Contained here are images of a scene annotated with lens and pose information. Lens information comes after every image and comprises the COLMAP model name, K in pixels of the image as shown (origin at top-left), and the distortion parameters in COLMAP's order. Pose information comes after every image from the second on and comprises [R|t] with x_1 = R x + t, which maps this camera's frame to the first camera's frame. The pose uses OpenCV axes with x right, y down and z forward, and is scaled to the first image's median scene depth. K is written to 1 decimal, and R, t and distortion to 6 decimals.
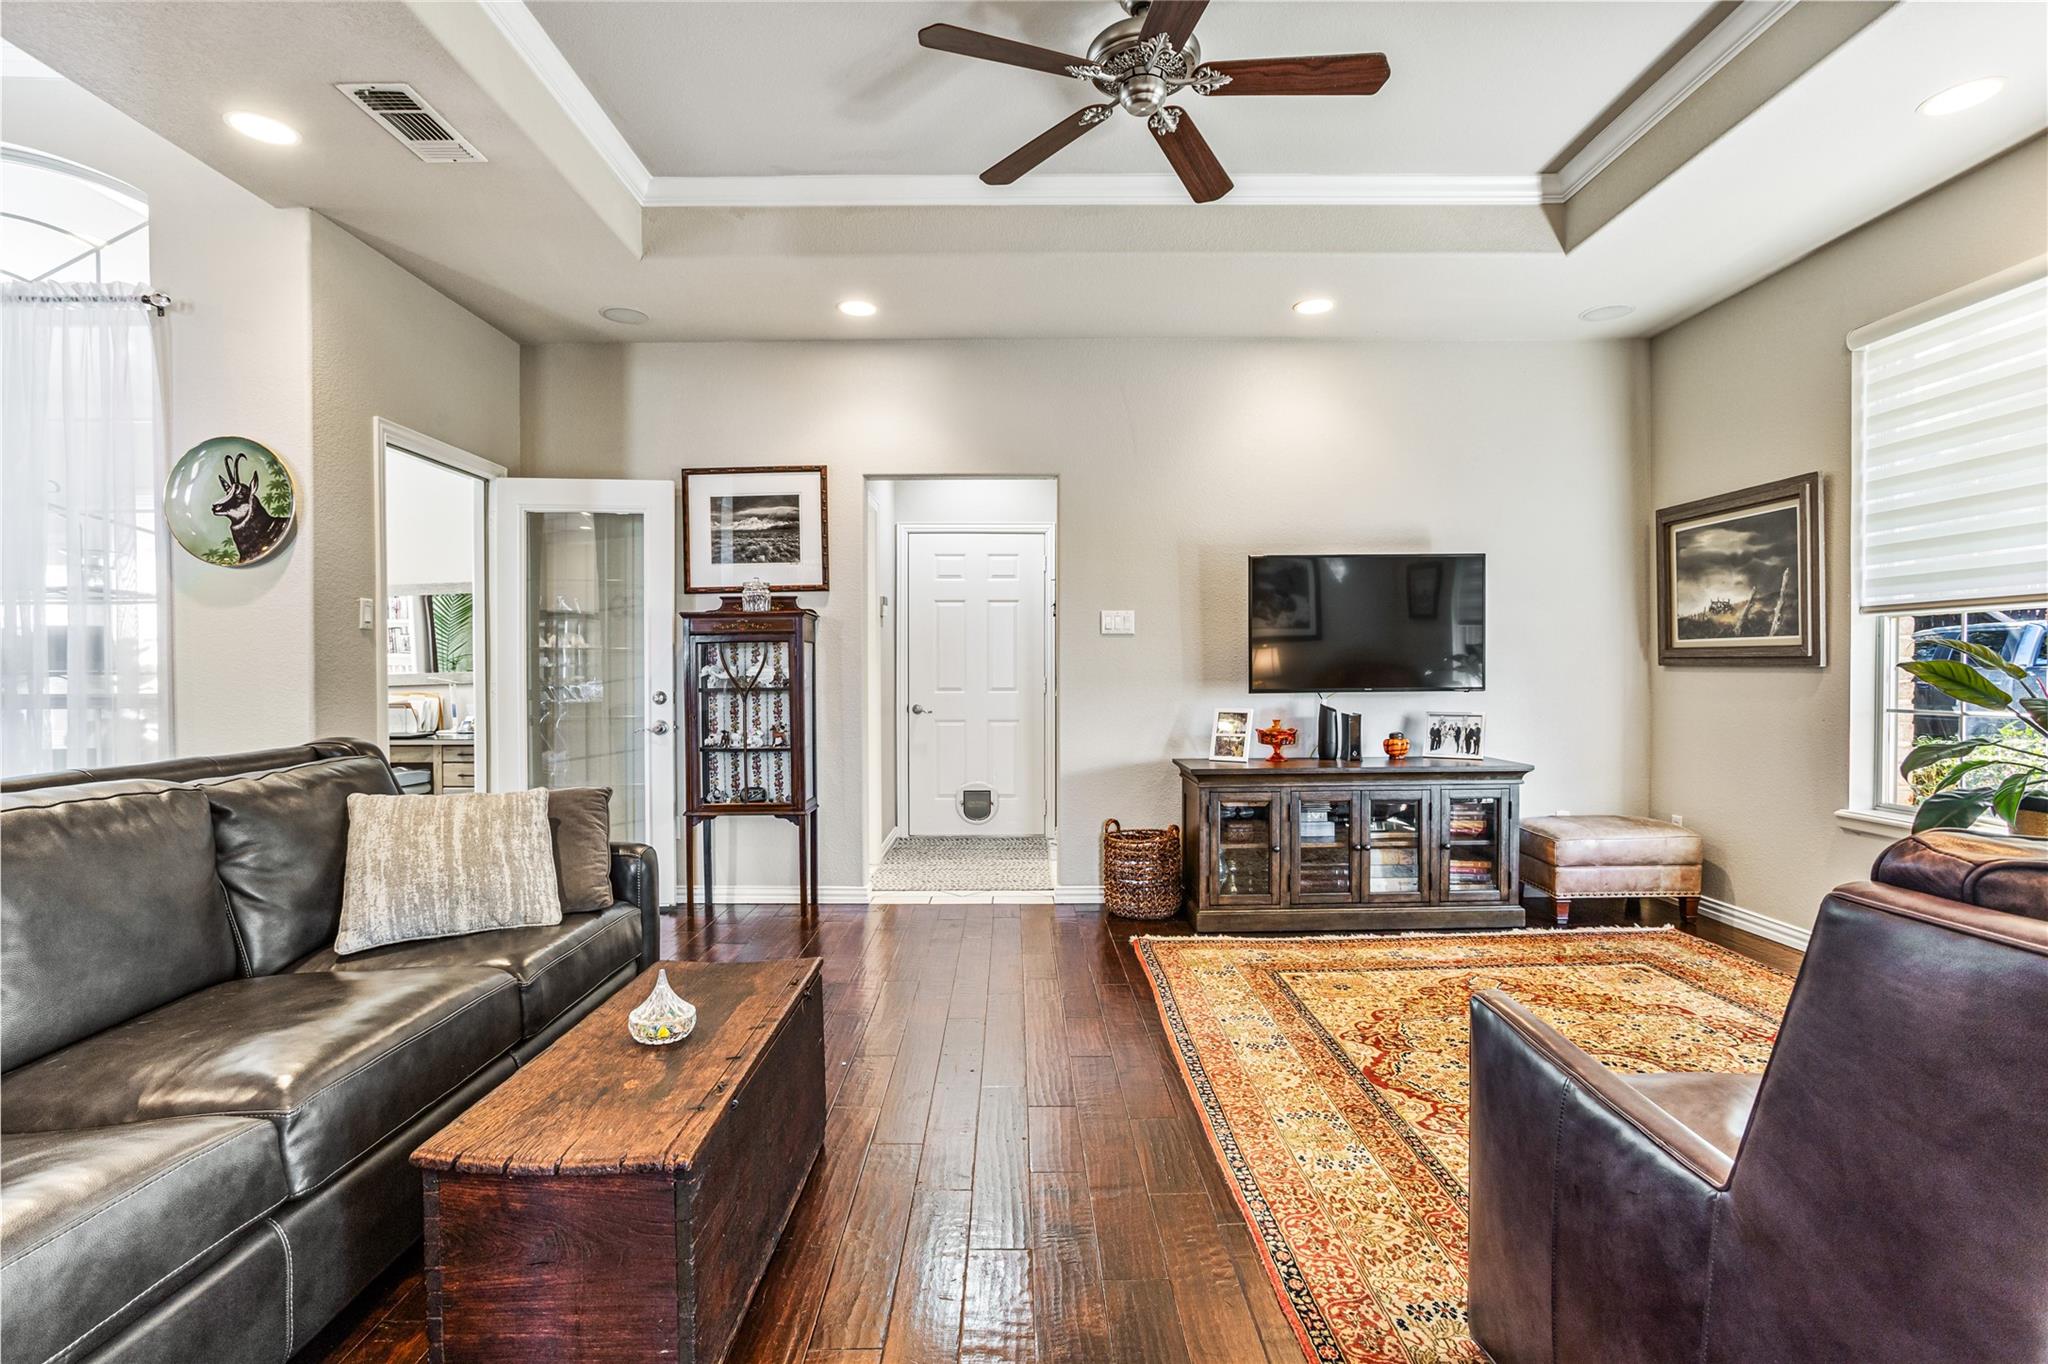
lens RADIAL K [[987.4, 0, 1030.3], [0, 987.4, 682.9], [0, 0, 1]] dist [-0.002125, -0.000066]
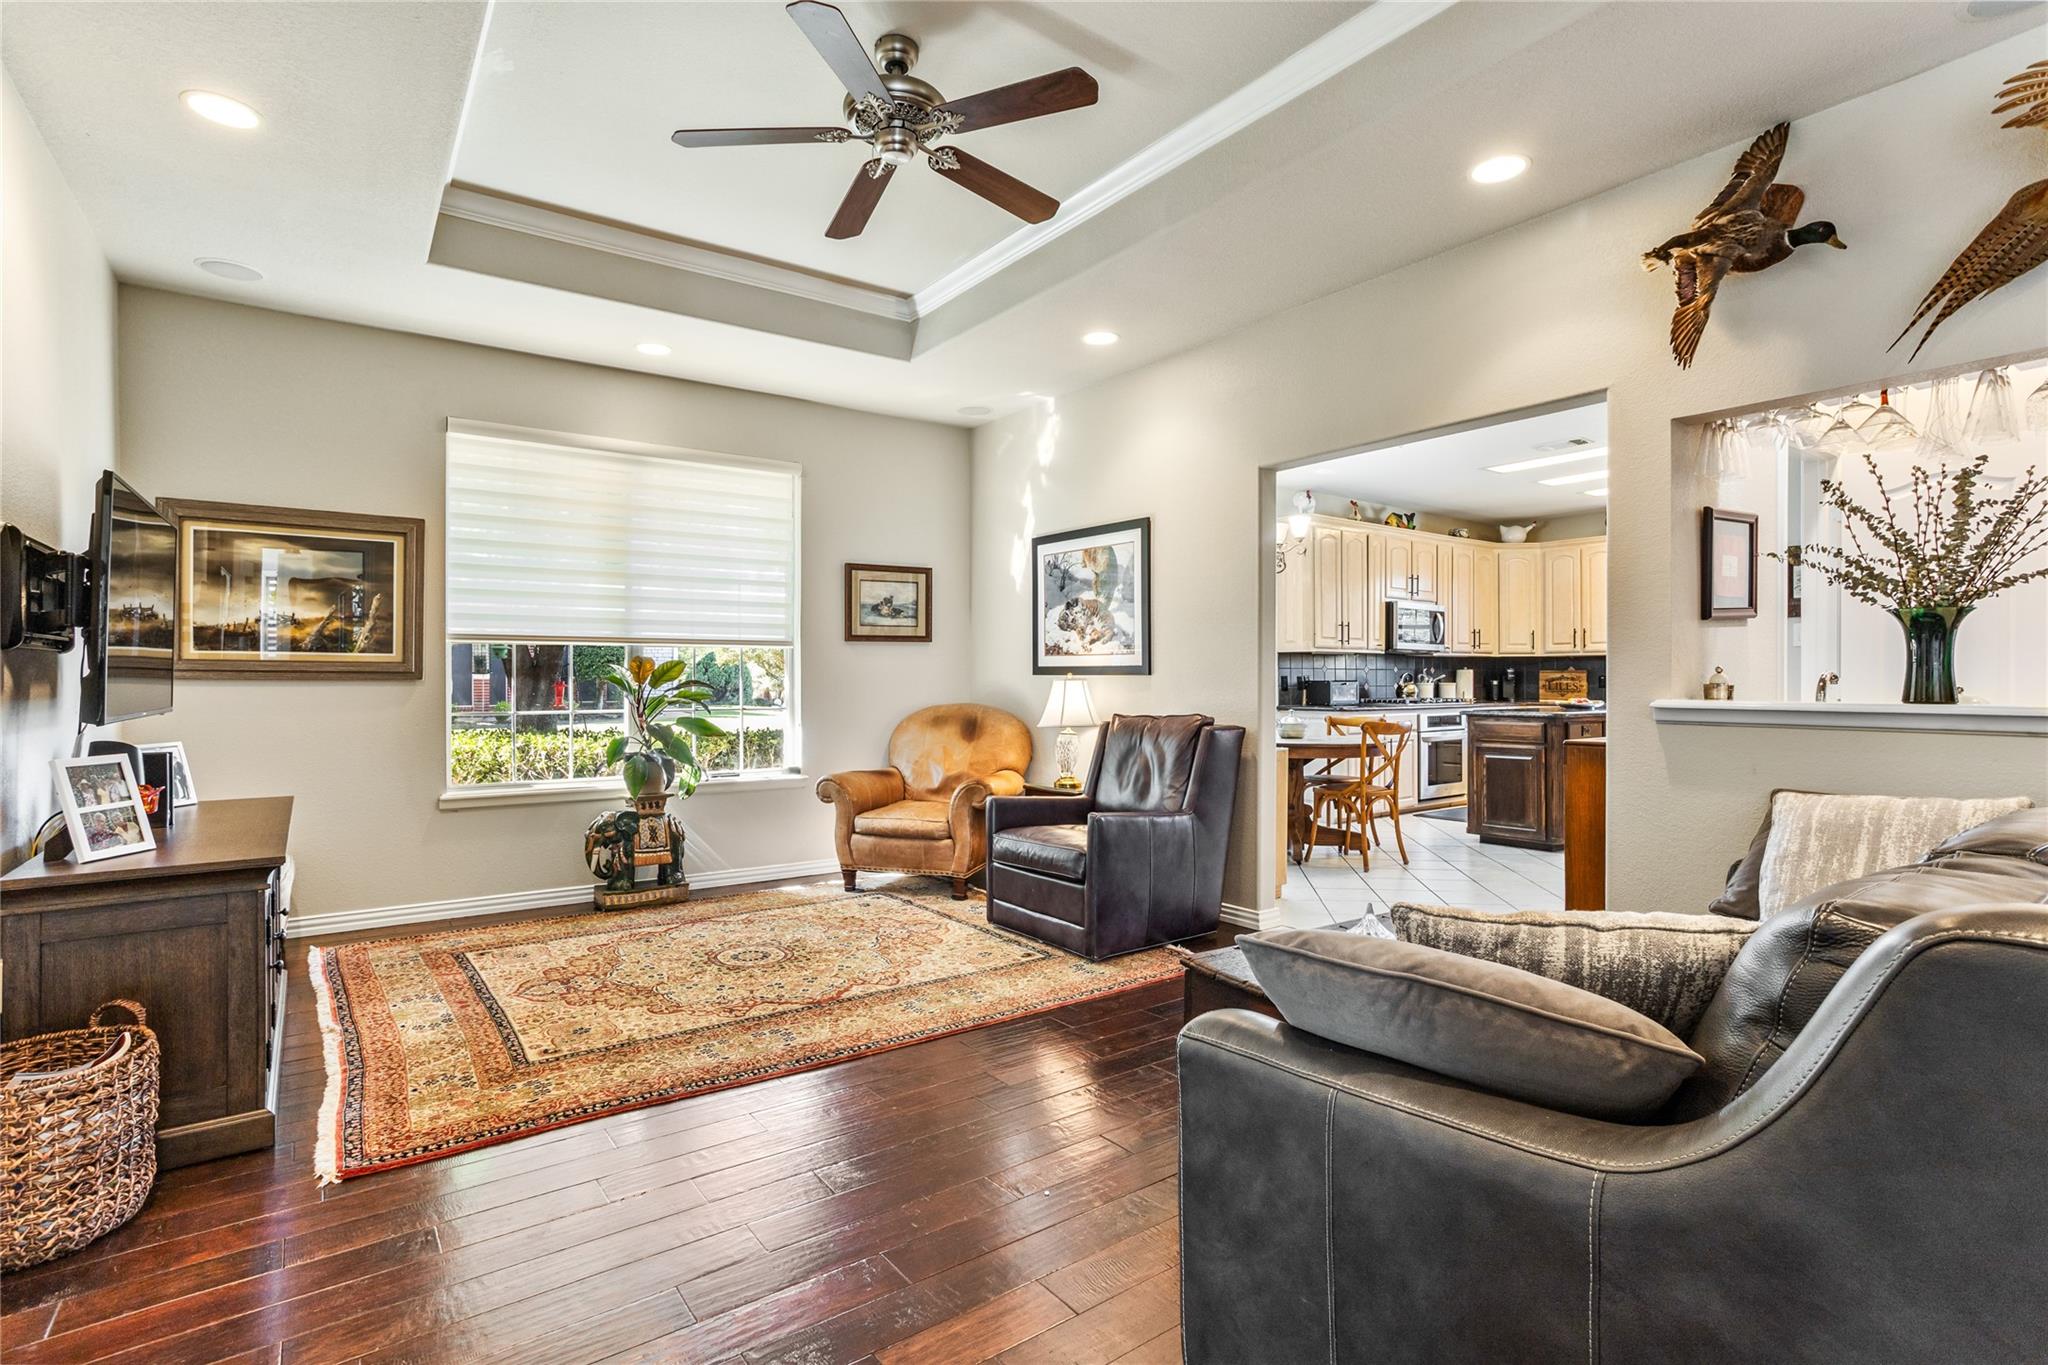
lens RADIAL K [[987.4, 0, 1024.1], [0, 987.4, 684.3], [0, 0, 1]] dist [-0.002125, -0.000066]
pose [[-0.570553, 0.000432, 0.821261, -0.626899], [0.014027, 0.999859, 0.009219, -0.013284], [-0.821141, 0.016780, -0.570479, 1.110638]]
